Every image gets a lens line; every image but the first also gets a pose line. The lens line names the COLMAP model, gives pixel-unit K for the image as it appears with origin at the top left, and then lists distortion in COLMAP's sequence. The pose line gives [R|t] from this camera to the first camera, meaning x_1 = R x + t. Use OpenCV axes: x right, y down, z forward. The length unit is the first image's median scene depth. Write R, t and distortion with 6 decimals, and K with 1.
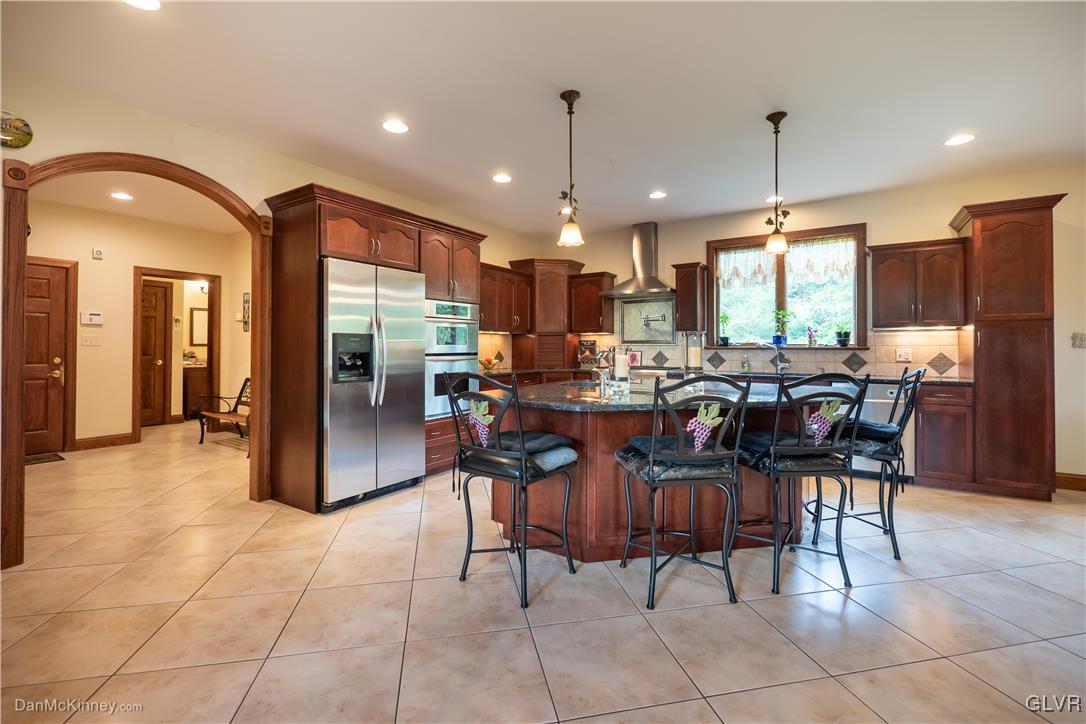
lens RADIAL K [[469.0, 0, 540.9], [0, 469.0, 343.7], [0, 0, 1]] dist [-0.002498, 0.000124]
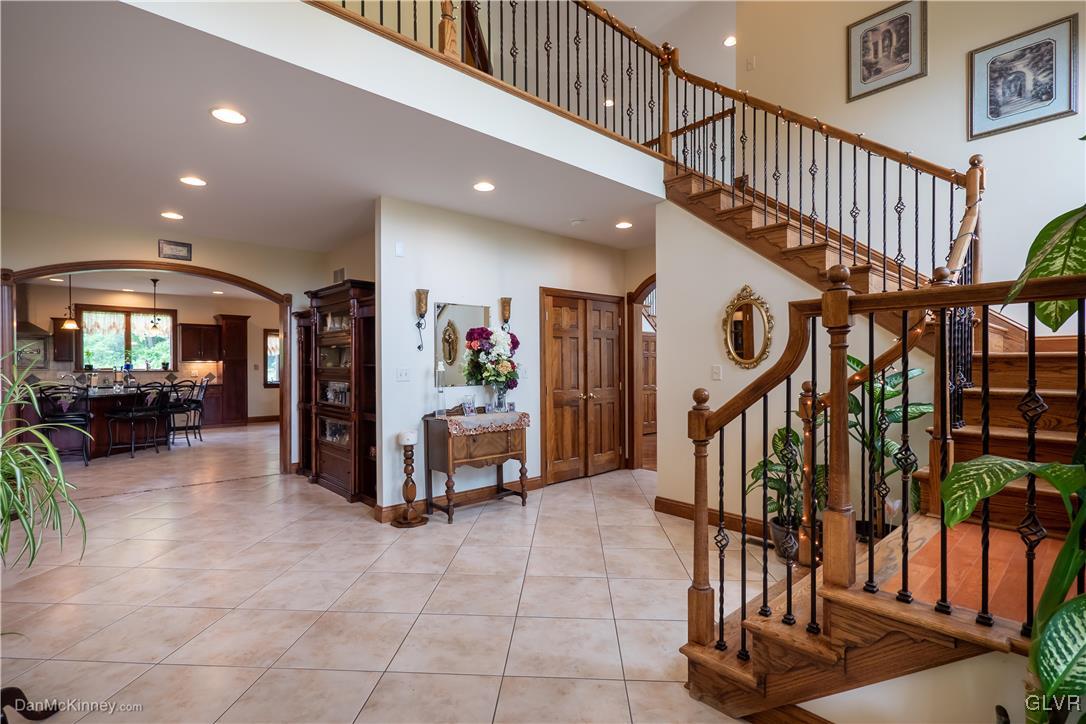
lens RADIAL K [[506.7, 0, 544.1], [0, 506.7, 366.7], [0, 0, 1]] dist [-0.001698, 0.001022]
pose [[0.251506, -0.007554, 0.967826, -1.017059], [-0.006165, 0.999937, 0.009406, -0.037715], [-0.967836, -0.008333, 0.251444, -1.081575]]
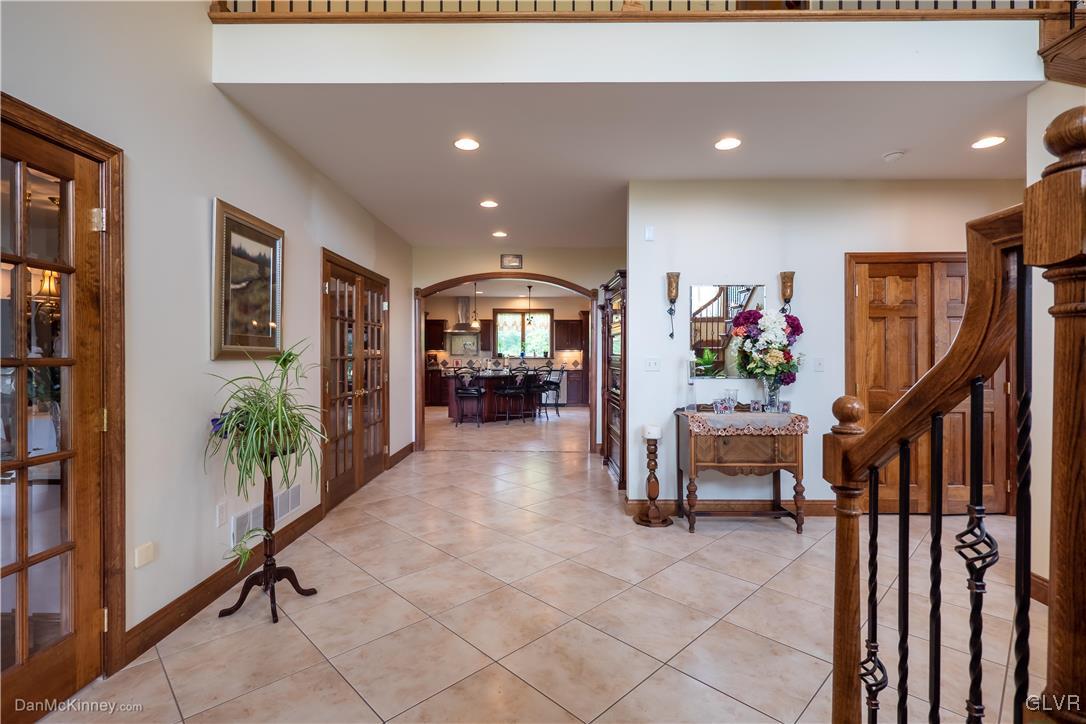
lens RADIAL K [[505.3, 0, 544.0], [0, 505.3, 355.9], [0, 0, 1]] dist [-0.001161, 0.000067]
pose [[0.836522, -0.003142, 0.547924, -0.825454], [-0.005174, 0.999894, 0.013633, -0.038632], [-0.547909, -0.014239, 0.836417, -1.229719]]
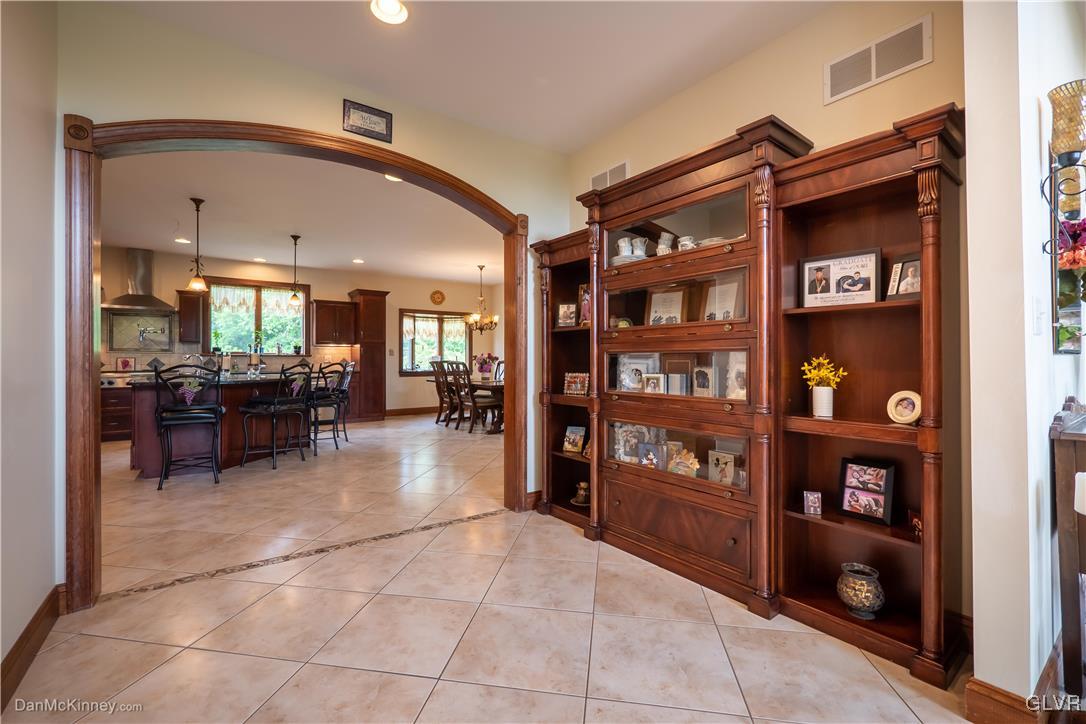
lens RADIAL K [[456.2, 0, 539.6], [0, 456.2, 356.0], [0, 0, 1]] dist [-0.002410, 0.000219]
pose [[0.354366, 0.004581, 0.935096, -0.591328], [-0.003347, 0.999988, -0.003630, 0.014339], [-0.935101, -0.001843, 0.354377, -0.411984]]
